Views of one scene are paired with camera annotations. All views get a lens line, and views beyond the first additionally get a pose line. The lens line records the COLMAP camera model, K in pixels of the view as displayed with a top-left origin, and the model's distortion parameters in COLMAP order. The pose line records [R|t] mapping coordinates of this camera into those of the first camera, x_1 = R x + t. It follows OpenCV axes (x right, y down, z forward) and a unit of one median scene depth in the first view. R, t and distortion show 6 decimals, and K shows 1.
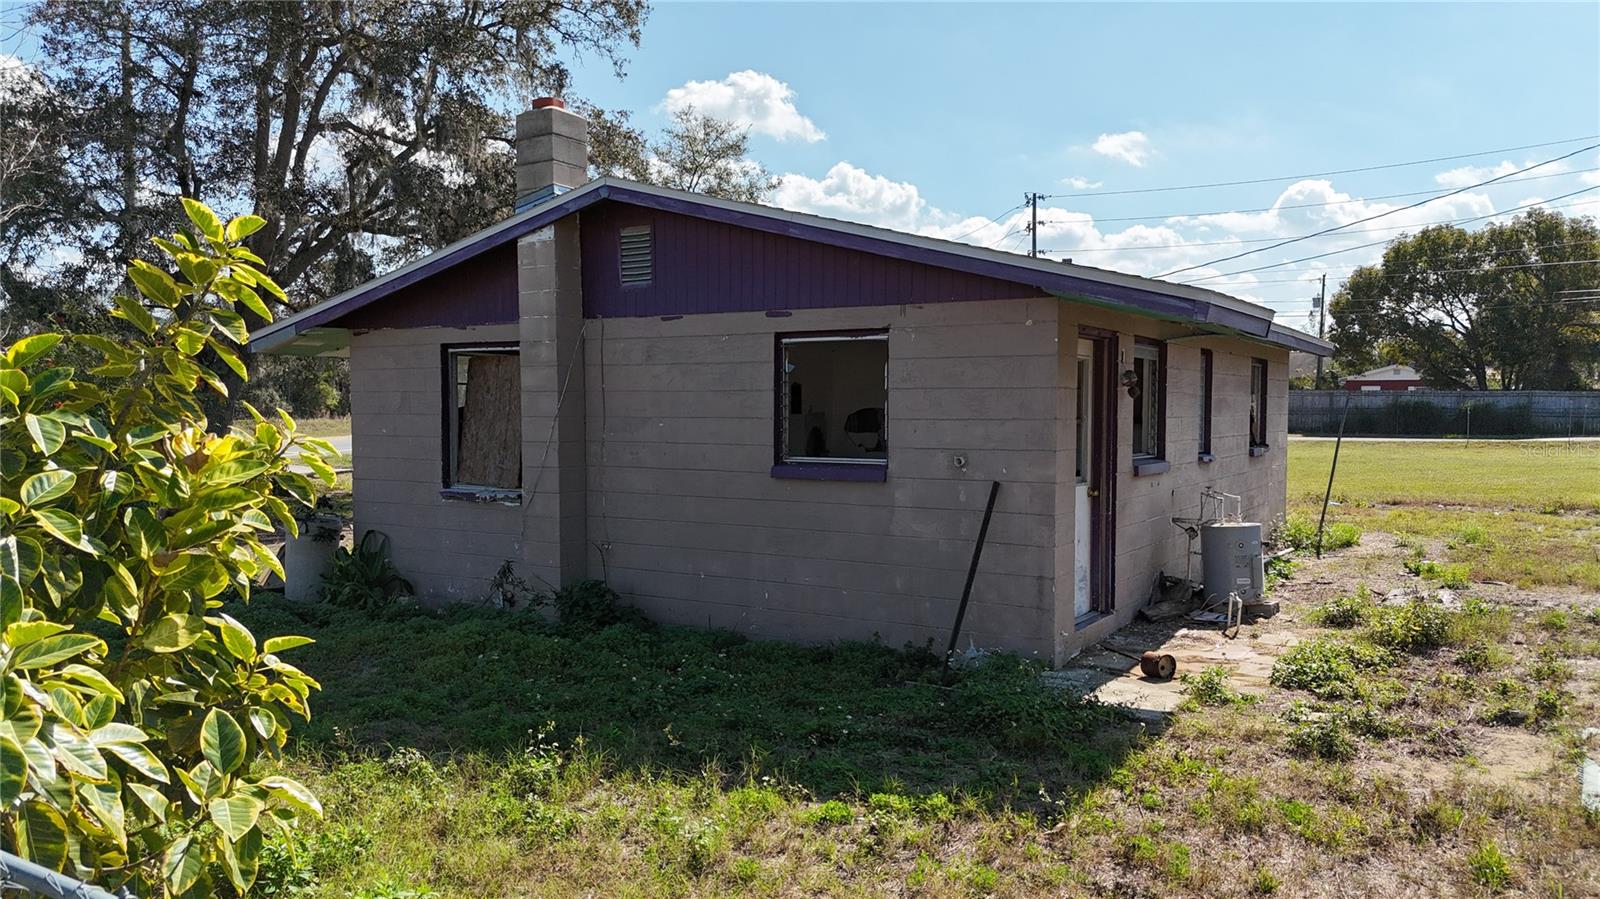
lens RADIAL K [[1189.1, 0, 800.0], [0, 1189.1, 449.5], [0, 0, 1]] dist [0.036378, -0.043548]
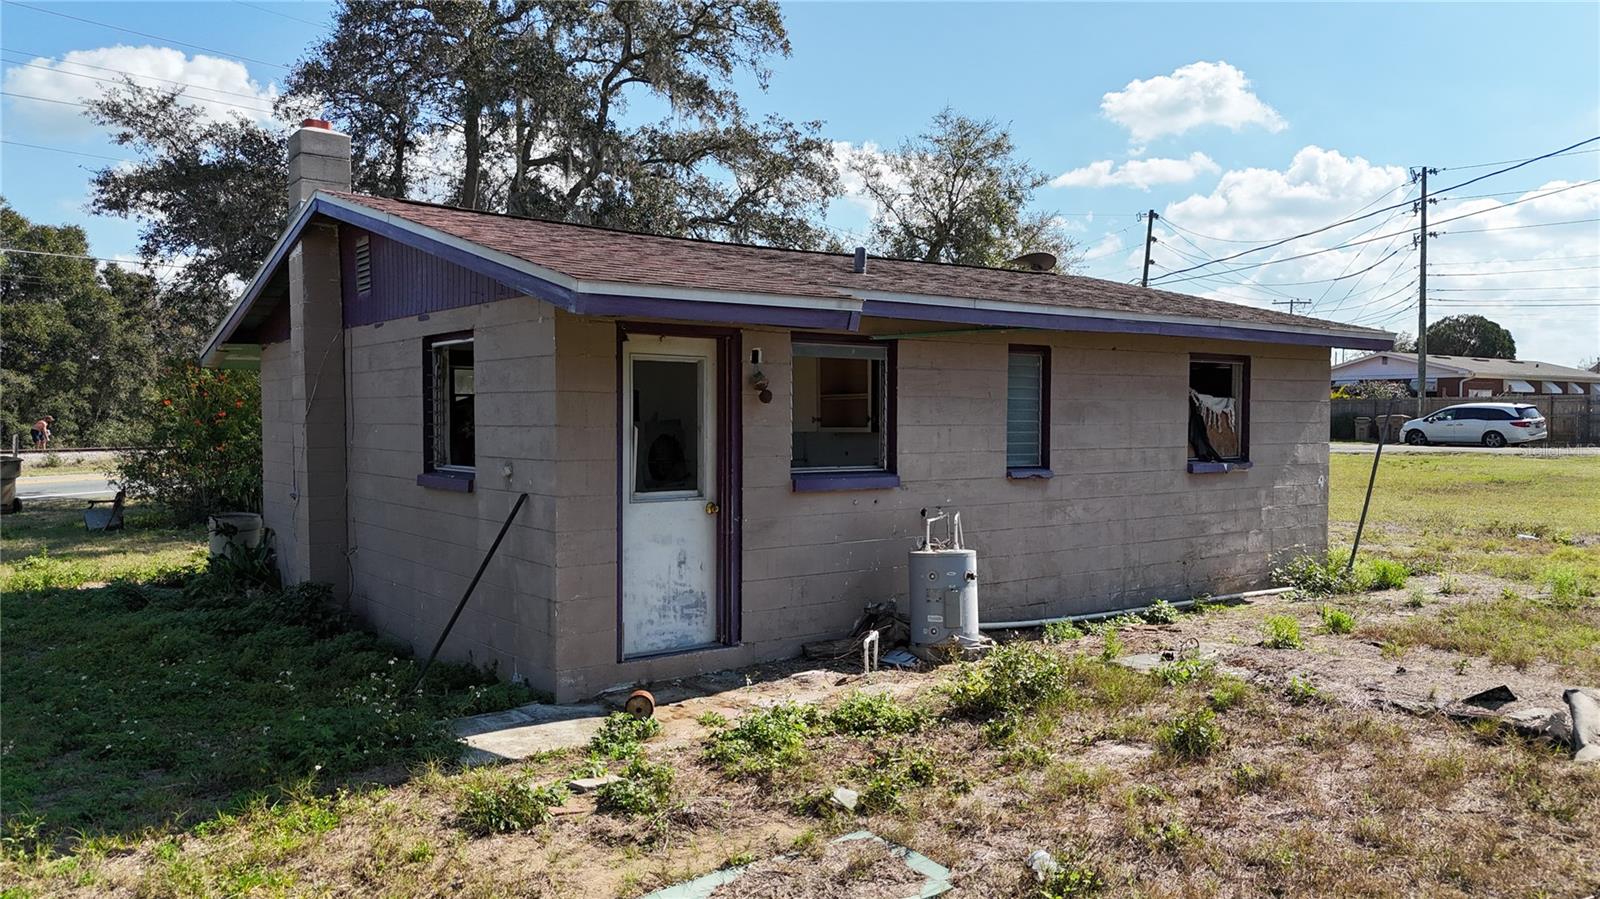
lens RADIAL K [[1189.1, 0, 800.0], [0, 1189.1, 449.5], [0, 0, 1]] dist [0.036378, -0.043548]
pose [[0.931156, 0.006365, -0.364566, 0.582501], [-0.009487, 0.999932, -0.006774, -0.002391], [0.364498, 0.009766, 0.931153, 0.183946]]
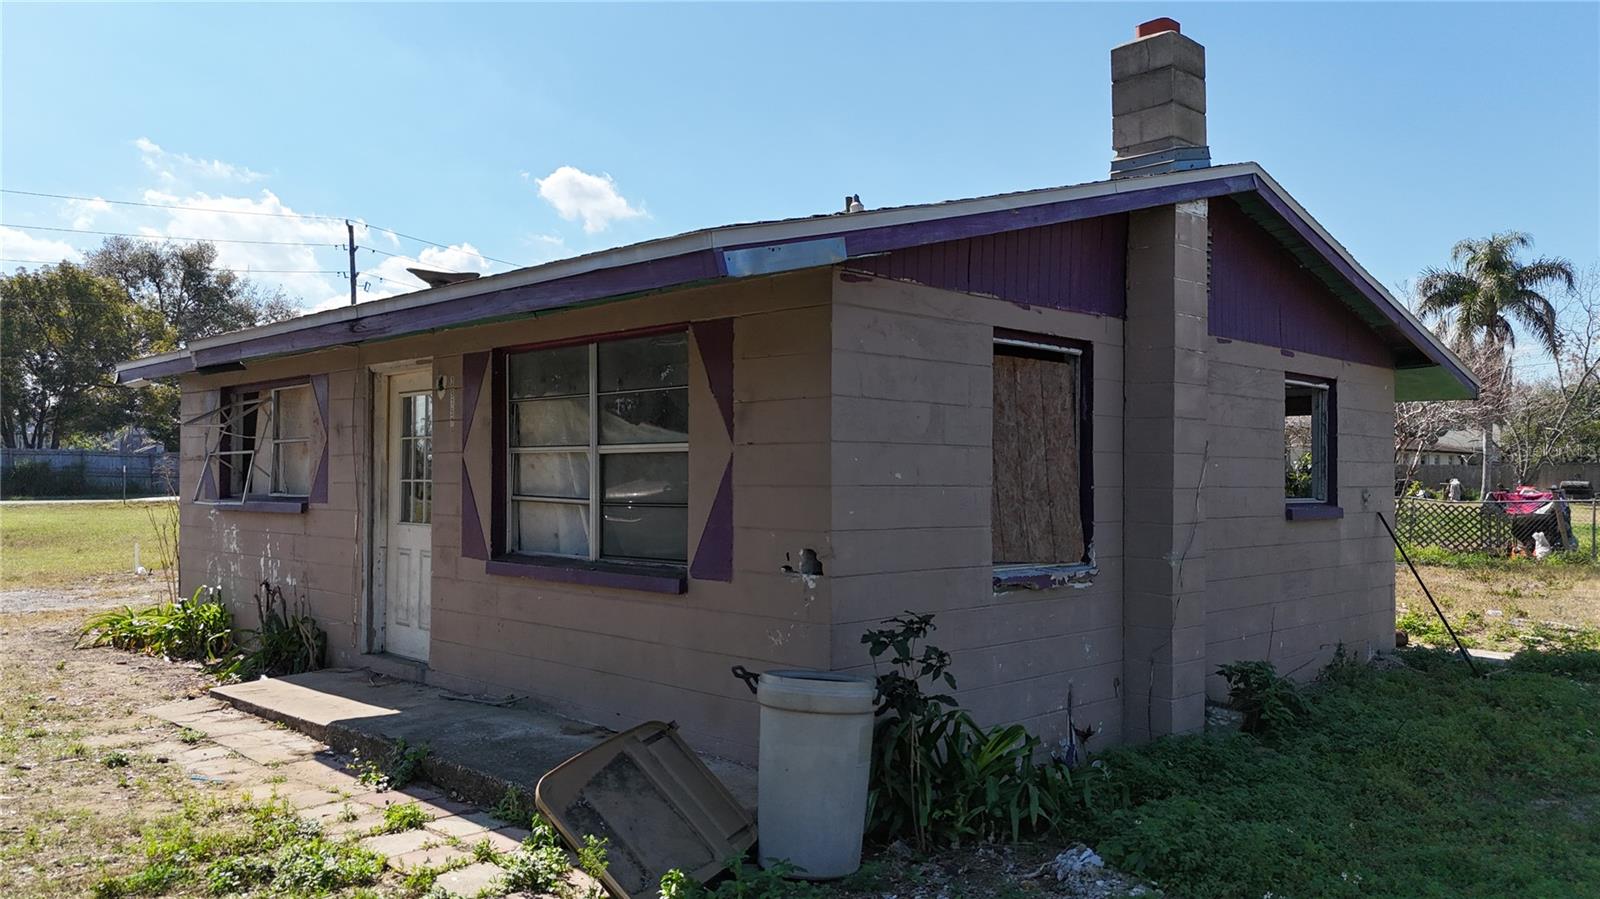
lens RADIAL K [[1189.1, 0, 800.0], [0, 1189.1, 449.5], [0, 0, 1]] dist [0.036378, -0.043548]
pose [[0.237877, 0.022398, 0.971037, -0.993067], [0.028968, 0.999126, -0.030143, -0.015372], [-0.970863, 0.035300, 0.237020, 1.071917]]
